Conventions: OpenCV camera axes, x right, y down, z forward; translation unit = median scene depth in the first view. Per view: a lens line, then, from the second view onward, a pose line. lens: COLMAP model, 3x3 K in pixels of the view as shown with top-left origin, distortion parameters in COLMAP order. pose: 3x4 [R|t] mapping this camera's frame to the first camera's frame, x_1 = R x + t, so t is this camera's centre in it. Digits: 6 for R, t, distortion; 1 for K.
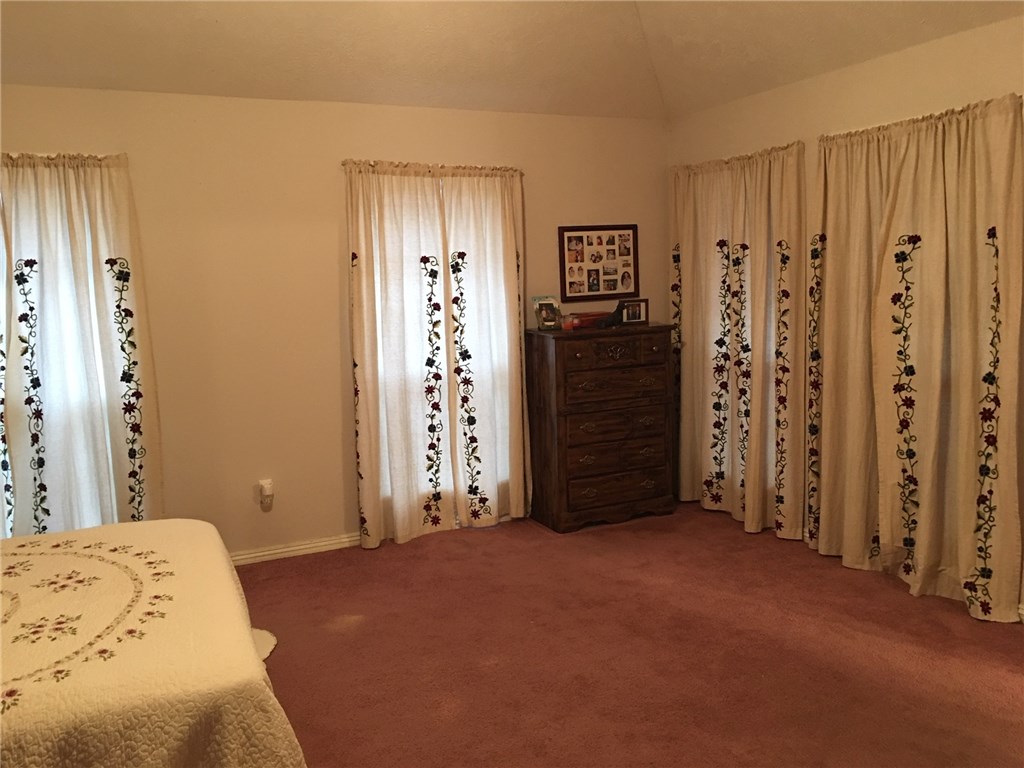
lens RADIAL K [[864.2, 0, 514.1], [0, 864.2, 380.8], [0, 0, 1]] dist [0.034111, -0.038786]
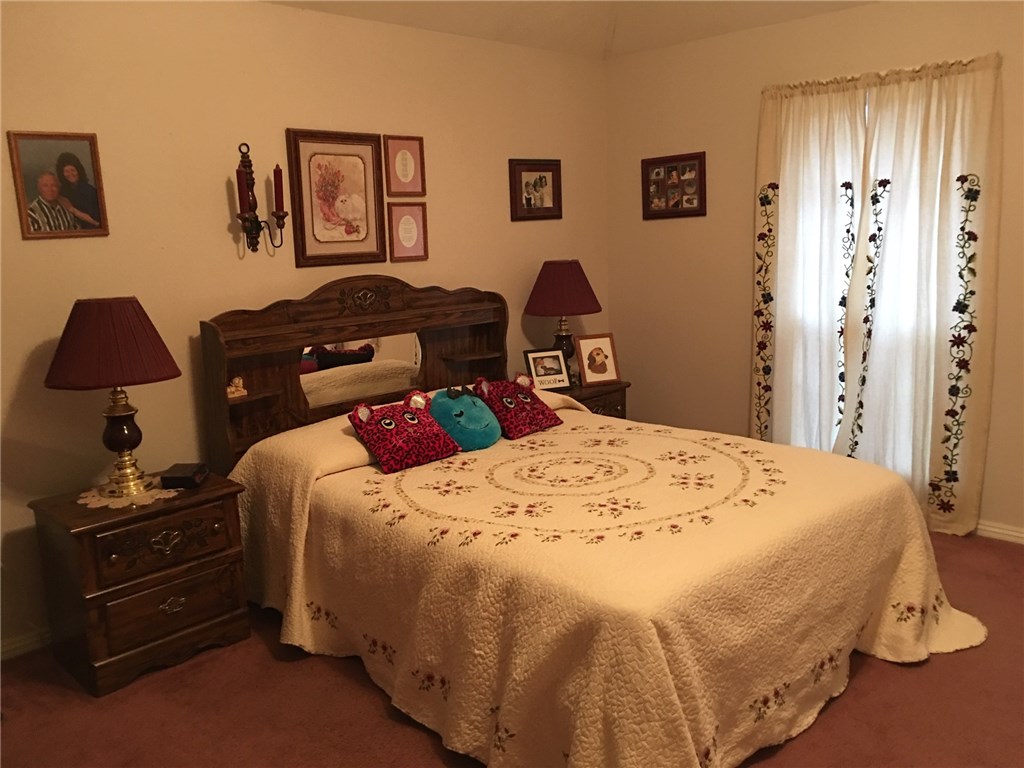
lens RADIAL K [[864.2, 0, 514.4], [0, 864.2, 385.0], [0, 0, 1]] dist [0.034111, -0.038786]
pose [[0.347498, 0.192573, -0.917693, 0.254713], [-0.097260, 0.980808, 0.168988, -0.034262], [0.932623, 0.030532, 0.359558, 0.246897]]
